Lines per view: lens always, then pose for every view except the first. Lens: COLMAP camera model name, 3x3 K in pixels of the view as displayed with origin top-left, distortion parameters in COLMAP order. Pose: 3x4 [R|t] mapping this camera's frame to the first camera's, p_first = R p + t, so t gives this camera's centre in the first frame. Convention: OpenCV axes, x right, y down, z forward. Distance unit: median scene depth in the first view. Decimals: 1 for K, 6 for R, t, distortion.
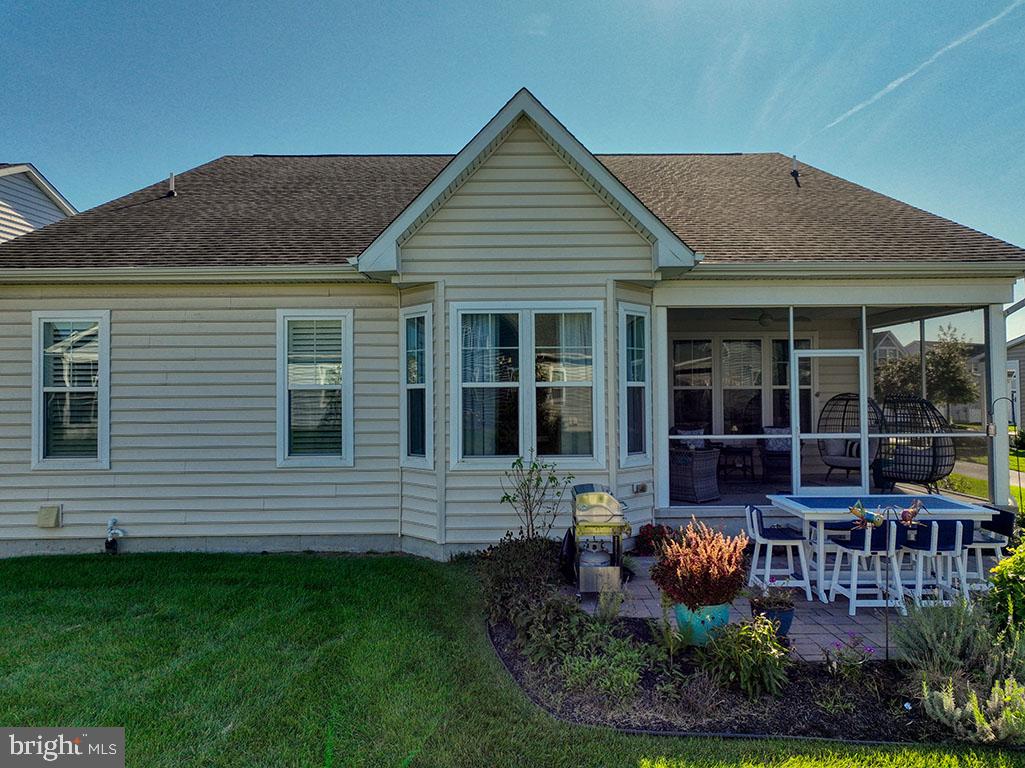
lens RADIAL K [[719.2, 0, 514.8], [0, 719.2, 383.0], [0, 0, 1]] dist [0.004342, 0.004957]
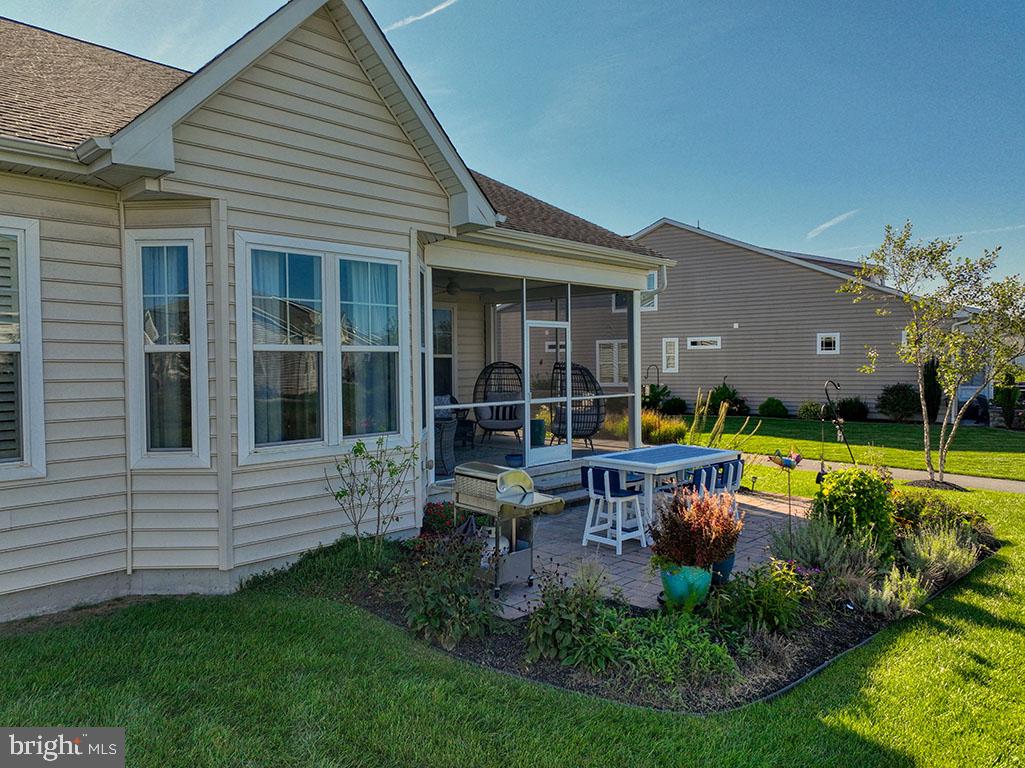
lens RADIAL K [[719.2, 0, 514.8], [0, 719.2, 383.0], [0, 0, 1]] dist [0.004342, 0.004957]
pose [[0.697963, -0.018192, 0.715903, -0.399360], [-0.010892, 0.999292, 0.036012, 0.009196], [-0.716051, -0.032933, 0.697271, 0.292470]]
